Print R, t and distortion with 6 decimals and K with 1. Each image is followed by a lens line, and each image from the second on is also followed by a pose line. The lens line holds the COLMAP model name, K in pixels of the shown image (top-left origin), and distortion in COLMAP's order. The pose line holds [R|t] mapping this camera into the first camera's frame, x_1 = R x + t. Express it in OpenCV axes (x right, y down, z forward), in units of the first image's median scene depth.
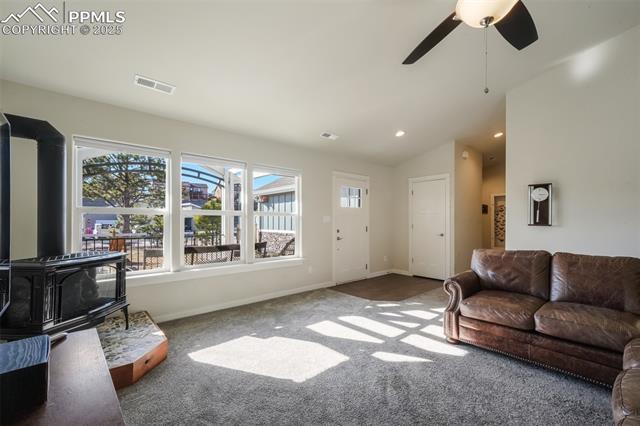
lens RADIAL K [[282.4, 0, 319.8], [0, 282.4, 218.4], [0, 0, 1]] dist [0.000158, 0.001371]
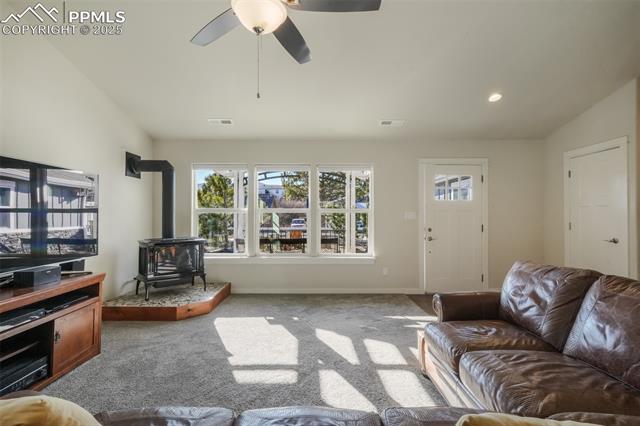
lens RADIAL K [[301.1, 0, 311.3], [0, 301.1, 213.7], [0, 0, 1]] dist [0.013911, 0.000196]
pose [[0.742145, -0.011146, -0.670147, 0.460287], [0.007122, 0.999936, -0.008744, 0.002619], [0.670202, 0.001716, 0.742177, 0.113338]]
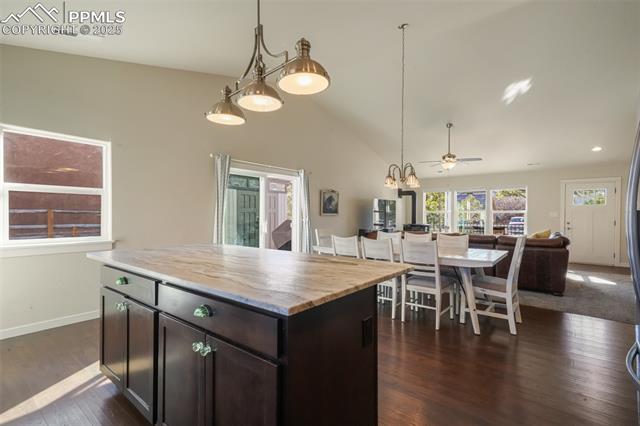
lens RADIAL K [[301.1, 0, 317.8], [0, 301.1, 215.4], [0, 0, 1]] dist [0.013911, 0.000196]
pose [[0.177028, -0.000445, -0.984206, 1.483786], [0.001085, 0.999999, -0.000257, 0.006504], [0.984205, -0.001023, 0.177029, -0.534224]]
